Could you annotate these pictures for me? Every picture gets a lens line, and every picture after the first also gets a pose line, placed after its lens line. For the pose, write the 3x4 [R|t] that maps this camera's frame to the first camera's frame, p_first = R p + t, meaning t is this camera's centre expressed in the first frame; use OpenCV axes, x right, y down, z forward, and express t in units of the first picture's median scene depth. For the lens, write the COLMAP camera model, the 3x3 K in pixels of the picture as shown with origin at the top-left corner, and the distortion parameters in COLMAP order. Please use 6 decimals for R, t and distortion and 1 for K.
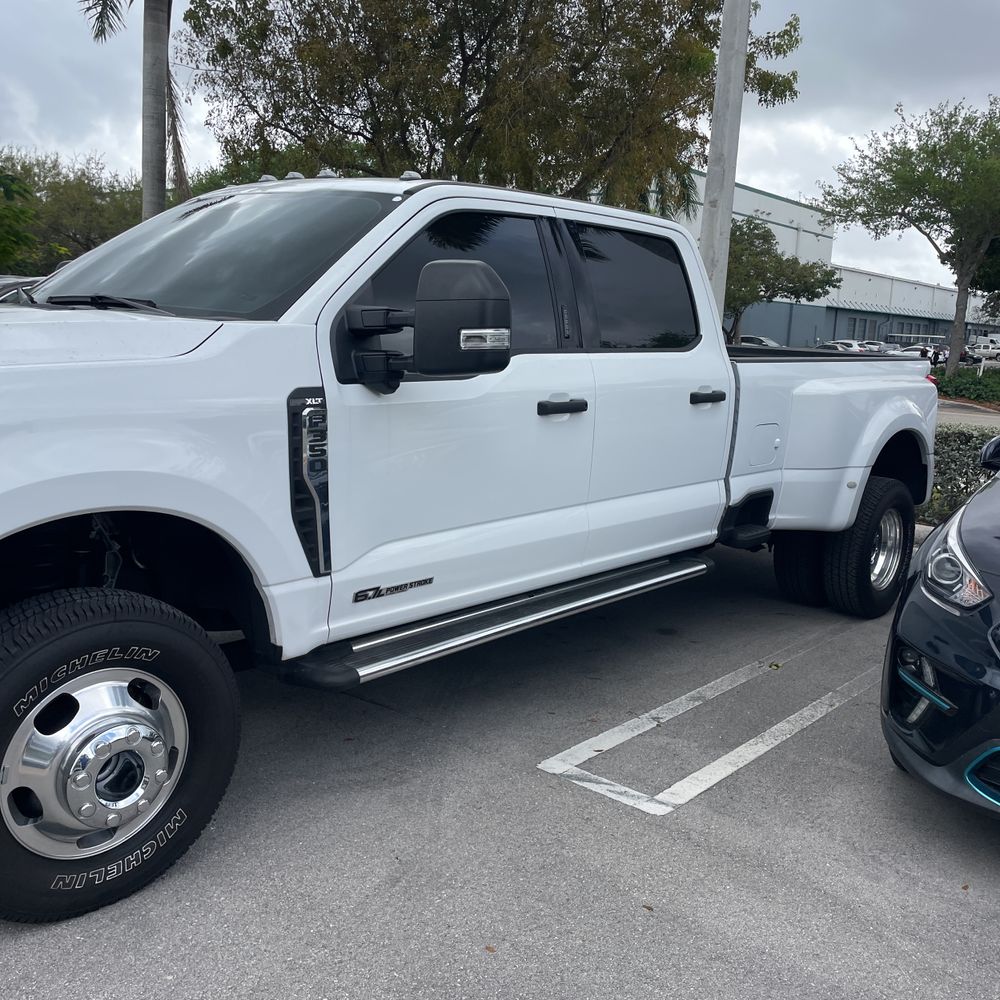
lens RADIAL K [[1002.6, 0, 511.6], [0, 1002.6, 487.5], [0, 0, 1]] dist [0.100740, -0.141922]
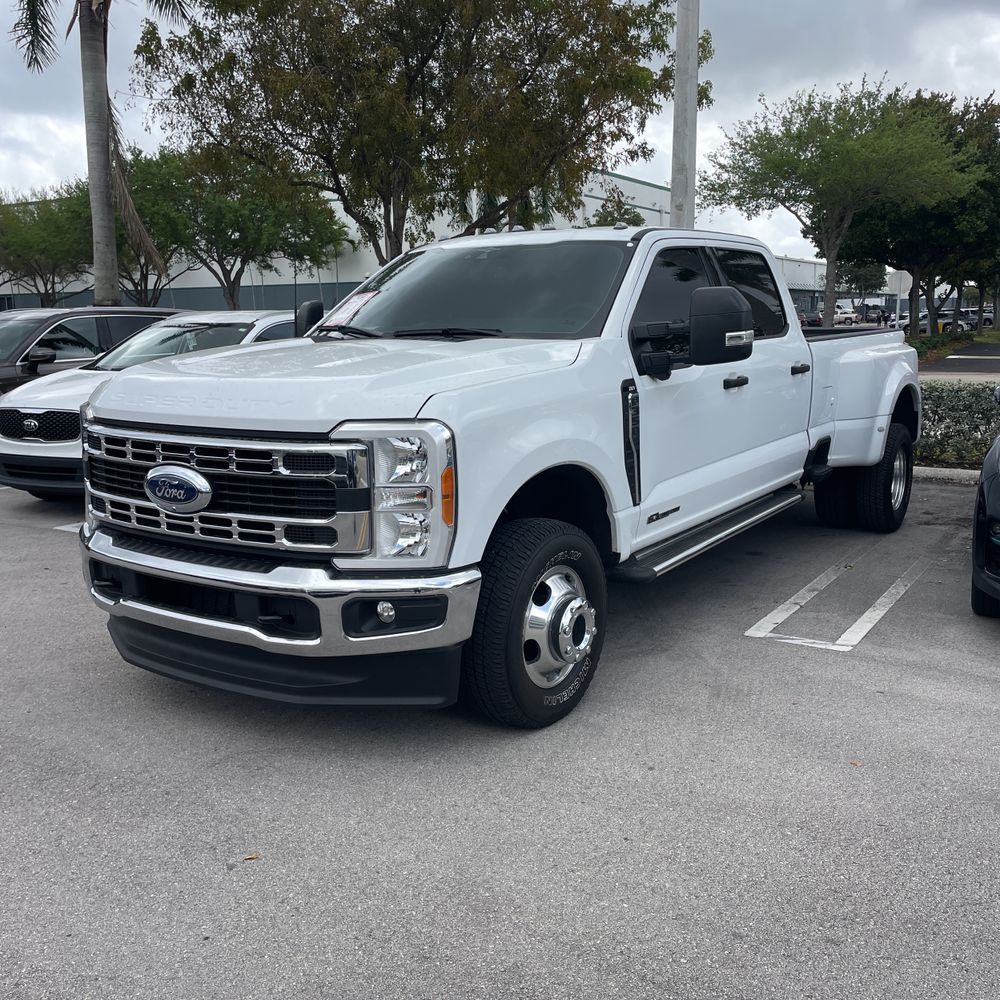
lens RADIAL K [[1005.1, 0, 502.0], [0, 1005.1, 487.8], [0, 0, 1]] dist [0.087883, -0.118270]
pose [[0.989827, -0.084733, 0.114290, -0.405350], [0.083689, 0.996395, 0.013915, 0.018255], [-0.115057, -0.004209, 0.993350, -0.335186]]
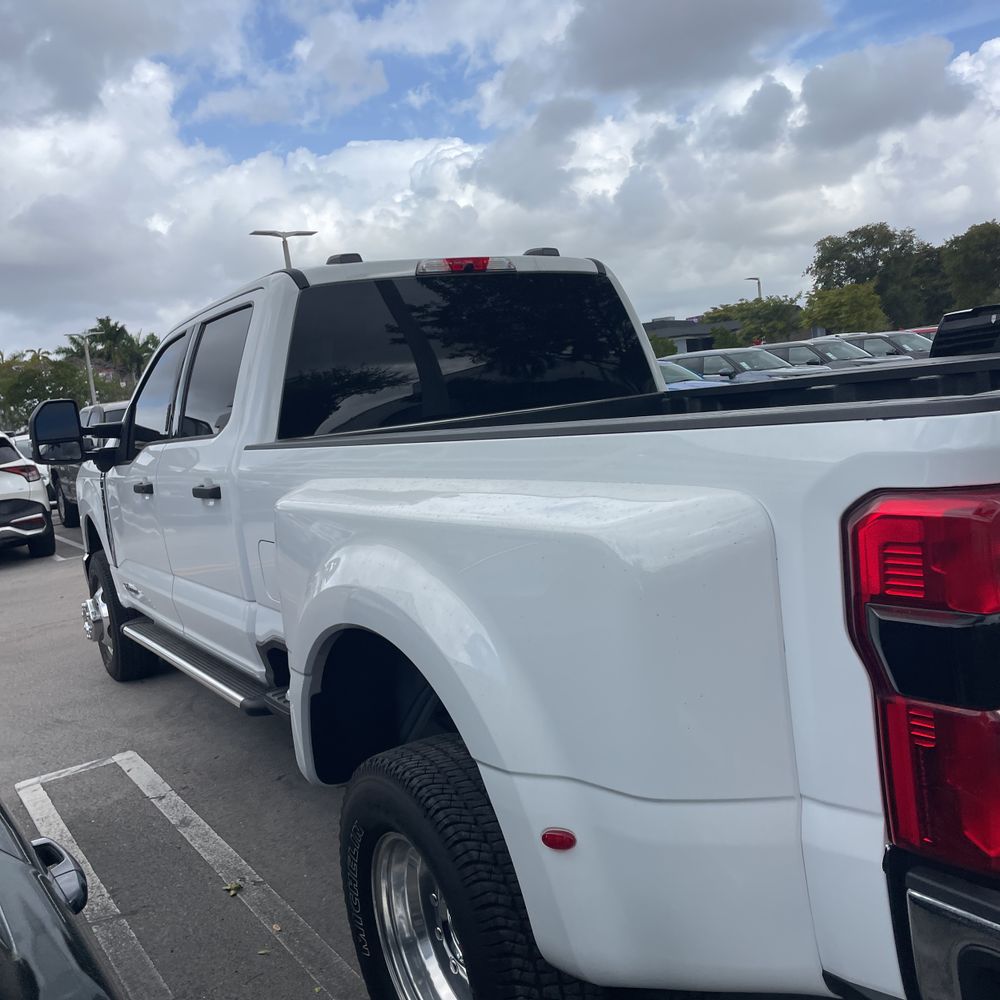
lens RADIAL K [[1006.3, 0, 523.3], [0, 1006.3, 488.5], [0, 0, 1]] dist [0.082379, -0.113002]
pose [[-0.281635, 0.077507, -0.956386, 1.020522], [-0.059367, 0.993415, 0.097990, -0.210508], [0.957683, 0.084376, -0.275179, 1.631801]]
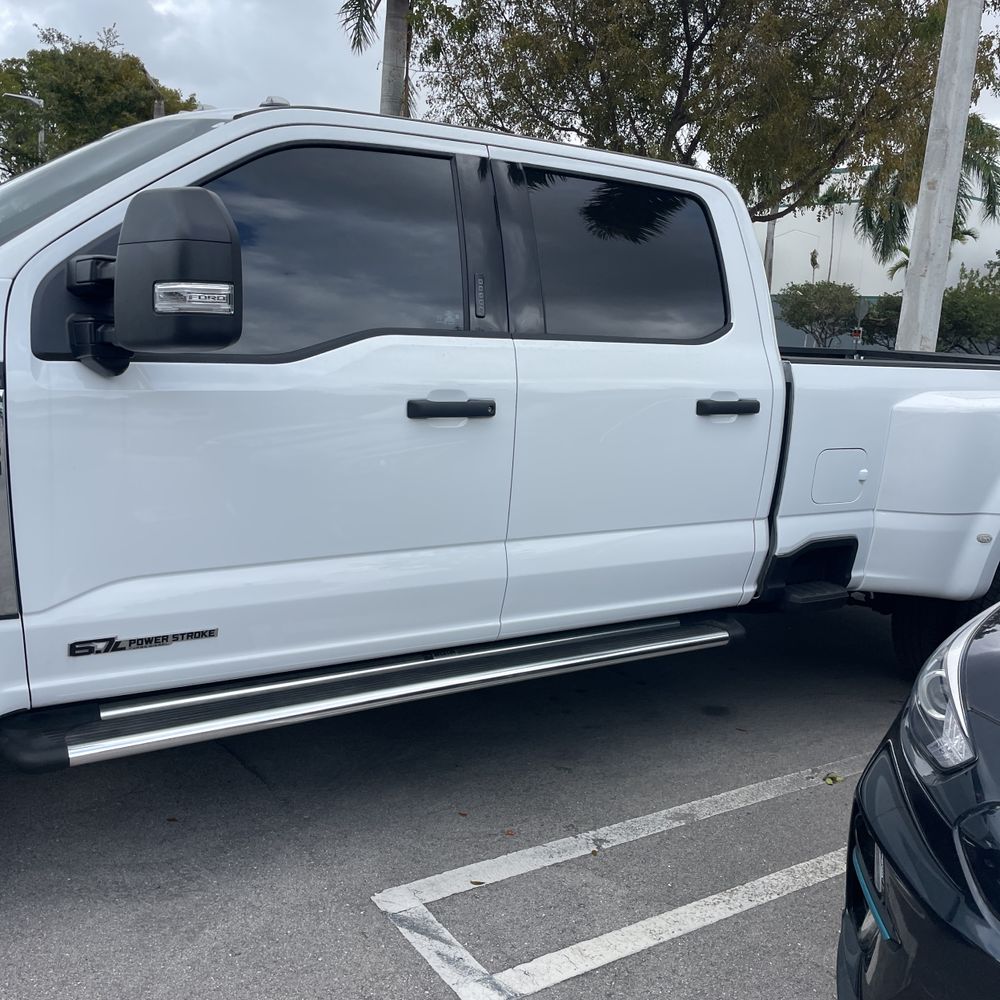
lens RADIAL K [[1006.3, 0, 523.3], [0, 1006.3, 488.5], [0, 0, 1]] dist [0.082379, -0.113002]
pose [[0.963951, 0.057379, -0.259819, 0.269323], [-0.060465, 0.998163, -0.003897, -0.020227], [0.259118, 0.019467, 0.965649, 0.273541]]
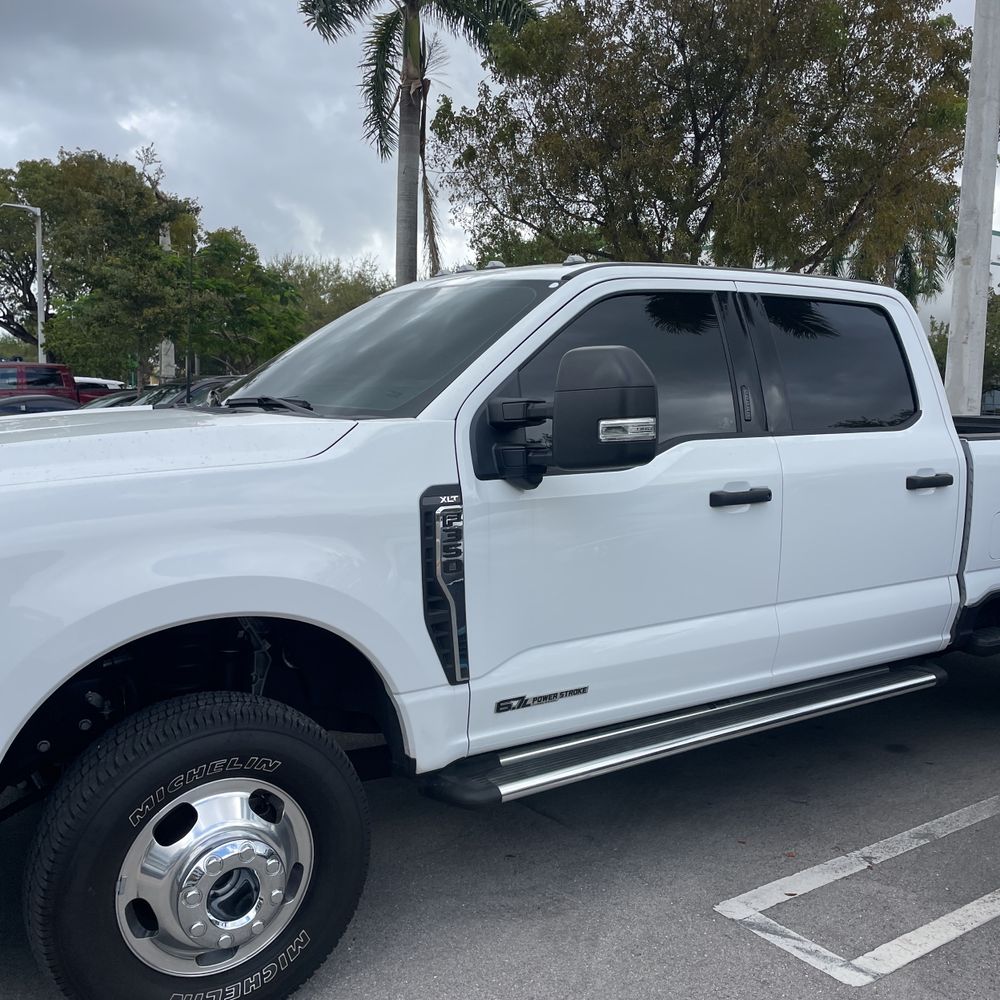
lens RADIAL K [[1005.1, 0, 502.0], [0, 1005.1, 487.8], [0, 0, 1]] dist [0.087883, -0.118270]
pose [[0.966892, -0.011852, -0.254910, 0.067901], [-0.006958, 0.997325, -0.072764, -0.019450], [0.255090, 0.072129, 0.964223, 0.065144]]
